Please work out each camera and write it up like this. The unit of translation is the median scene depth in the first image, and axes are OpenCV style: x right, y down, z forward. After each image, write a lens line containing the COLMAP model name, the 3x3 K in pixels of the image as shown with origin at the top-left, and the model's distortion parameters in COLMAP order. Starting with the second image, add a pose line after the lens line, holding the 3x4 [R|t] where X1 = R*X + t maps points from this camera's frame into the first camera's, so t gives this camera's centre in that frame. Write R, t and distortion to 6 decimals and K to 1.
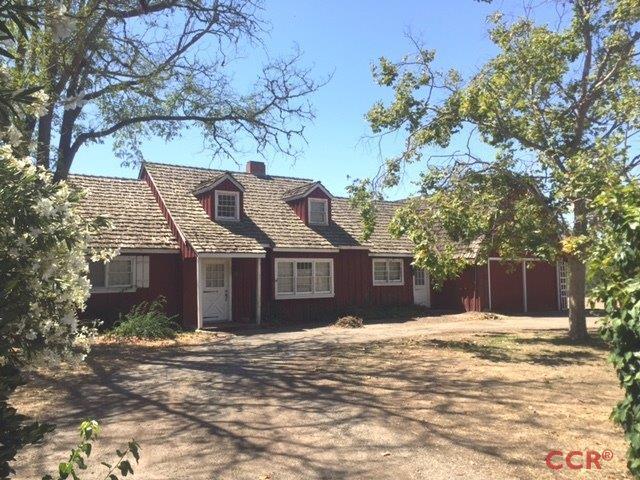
lens RADIAL K [[549.4, 0, 320.0], [0, 549.4, 240.0], [0, 0, 1]] dist [0.070792, -0.103013]
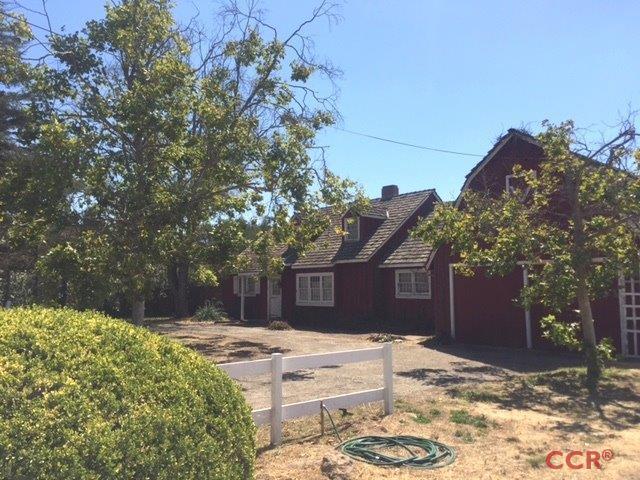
lens RADIAL K [[549.4, 0, 320.0], [0, 549.4, 240.0], [0, 0, 1]] dist [0.070792, -0.103013]
pose [[0.117725, -0.079276, -0.989877, 1.152229], [0.063635, 0.995362, -0.072148, 0.048005], [0.991005, -0.054497, 0.122224, 0.841328]]
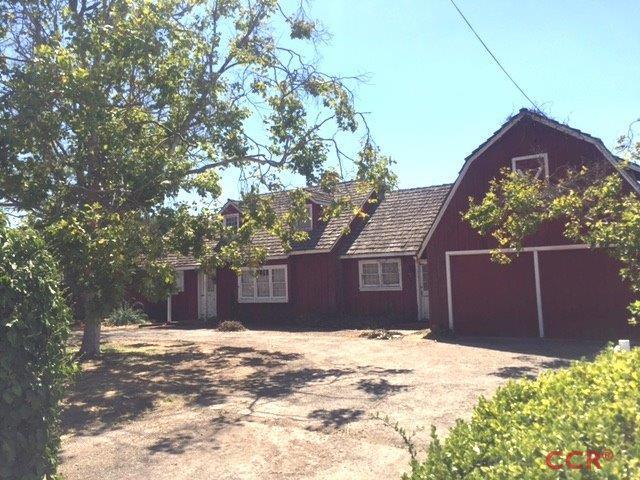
lens RADIAL K [[549.4, 0, 320.0], [0, 549.4, 240.0], [0, 0, 1]] dist [0.070792, -0.103013]
pose [[0.371663, -0.073105, -0.925485, 1.004535], [0.083315, 0.995499, -0.045177, 0.039919], [0.924621, -0.060316, 0.376081, 0.676975]]
